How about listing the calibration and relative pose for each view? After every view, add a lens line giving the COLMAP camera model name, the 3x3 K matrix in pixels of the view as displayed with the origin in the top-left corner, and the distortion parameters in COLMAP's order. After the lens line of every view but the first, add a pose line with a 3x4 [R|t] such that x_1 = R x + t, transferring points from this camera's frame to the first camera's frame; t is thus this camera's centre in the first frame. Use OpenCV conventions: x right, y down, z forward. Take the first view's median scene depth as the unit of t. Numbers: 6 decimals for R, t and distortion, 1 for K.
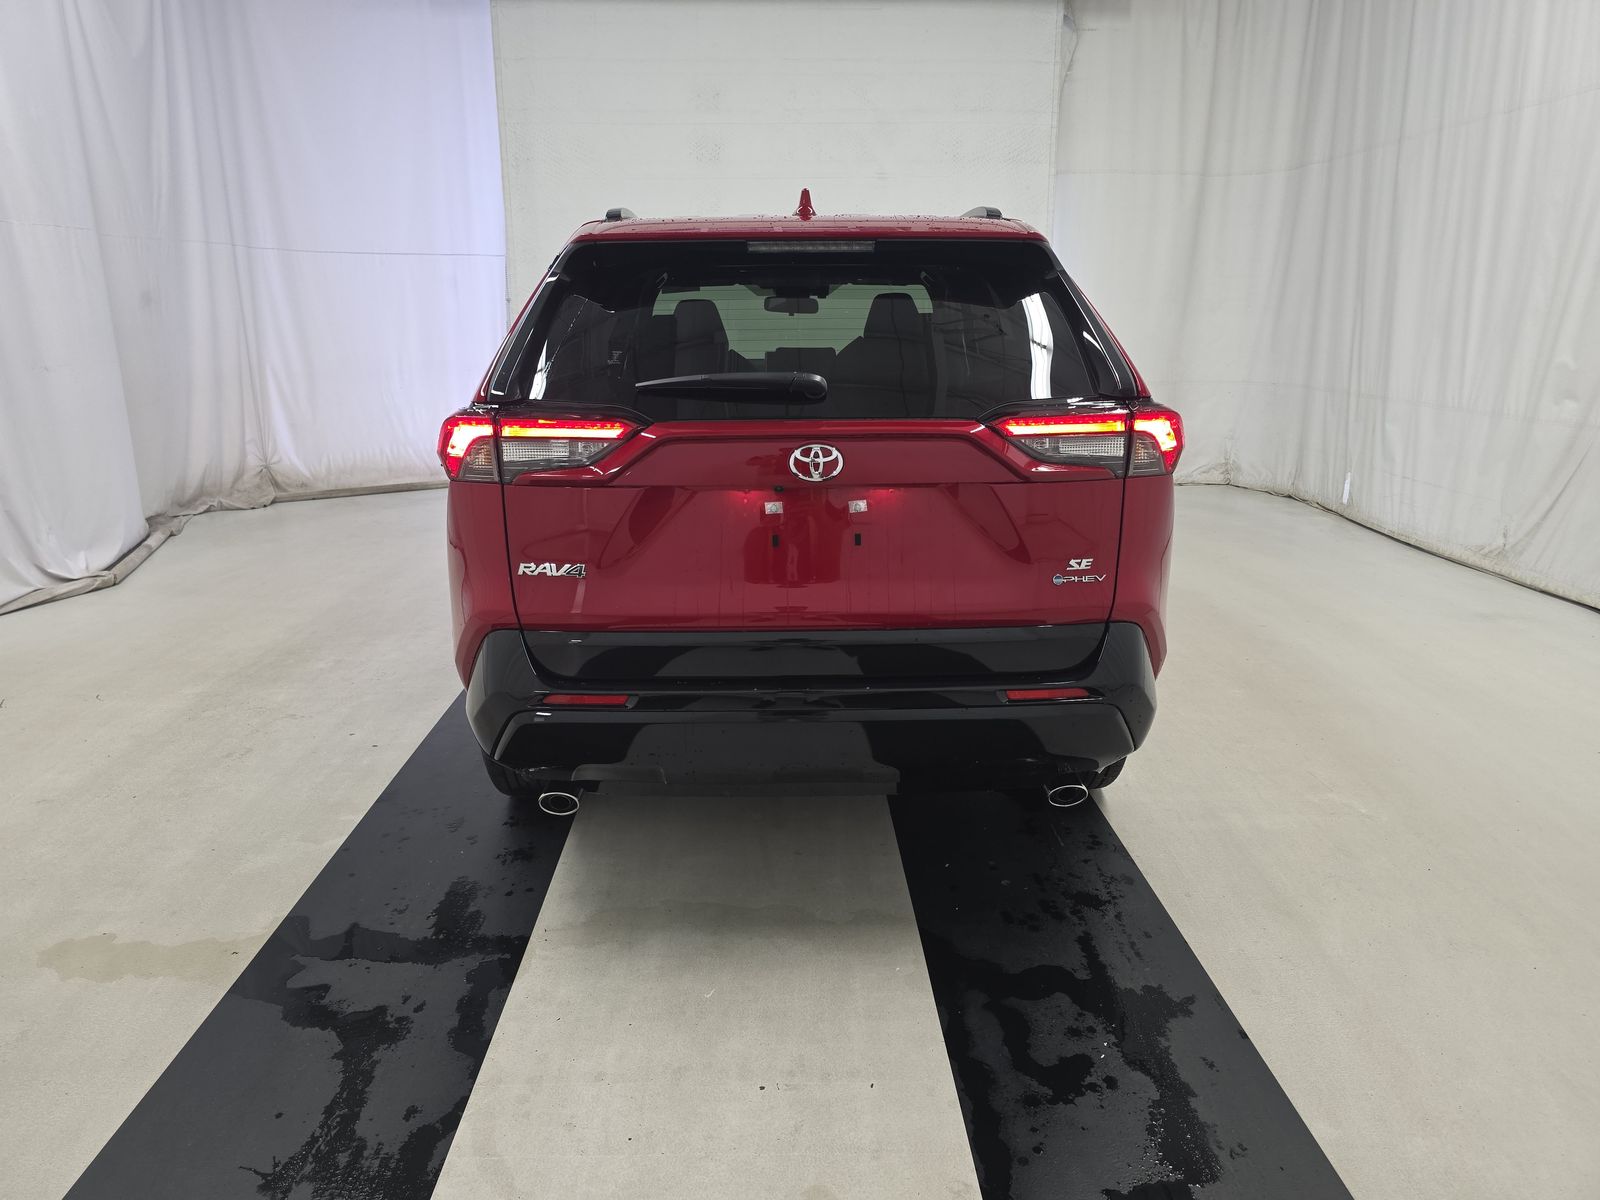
lens RADIAL K [[1072.0, 0, 800.0], [0, 1072.0, 600.0], [0, 0, 1]] dist [0.011414, -0.000396]
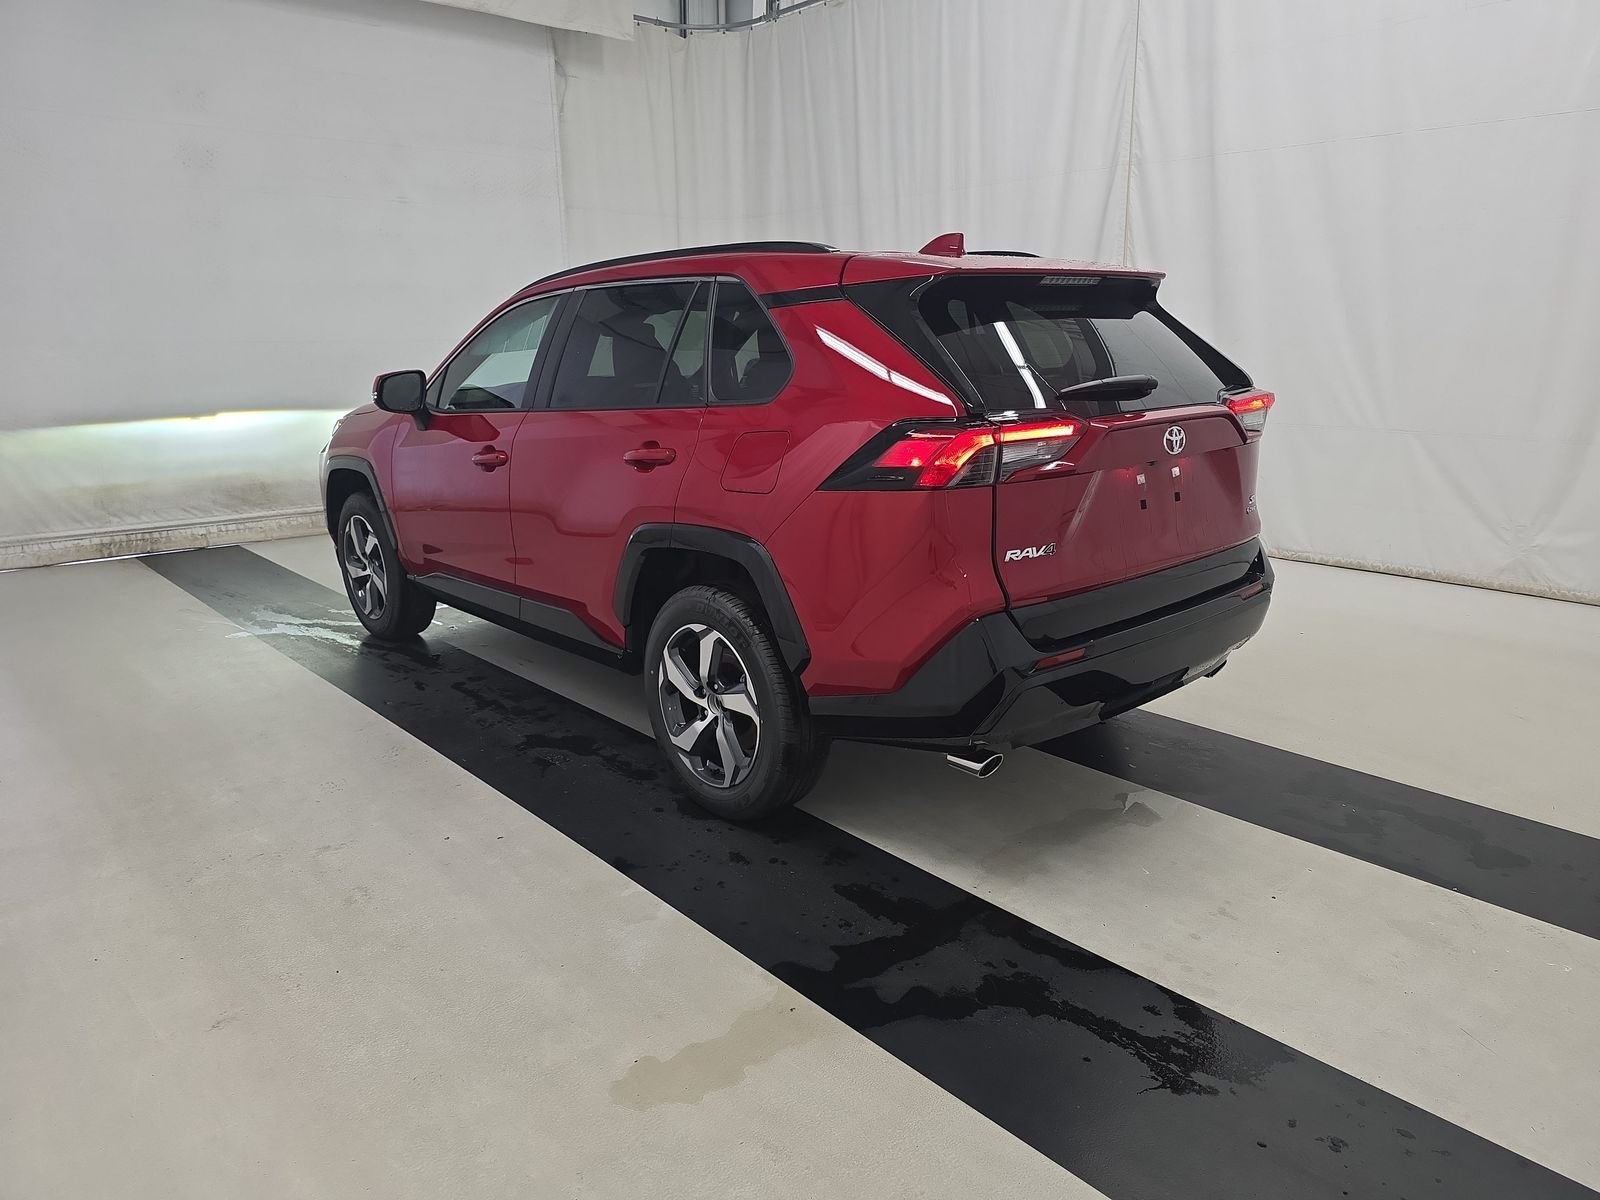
lens RADIAL K [[1056.0, 0, 800.0], [0, 1056.0, 600.0], [0, 0, 1]] dist [0.050706, -0.056789]
pose [[0.769492, -0.171077, 0.615317, -1.136138], [0.185309, 0.981815, 0.041234, -0.071009], [-0.611181, 0.082294, 0.787201, 0.249860]]
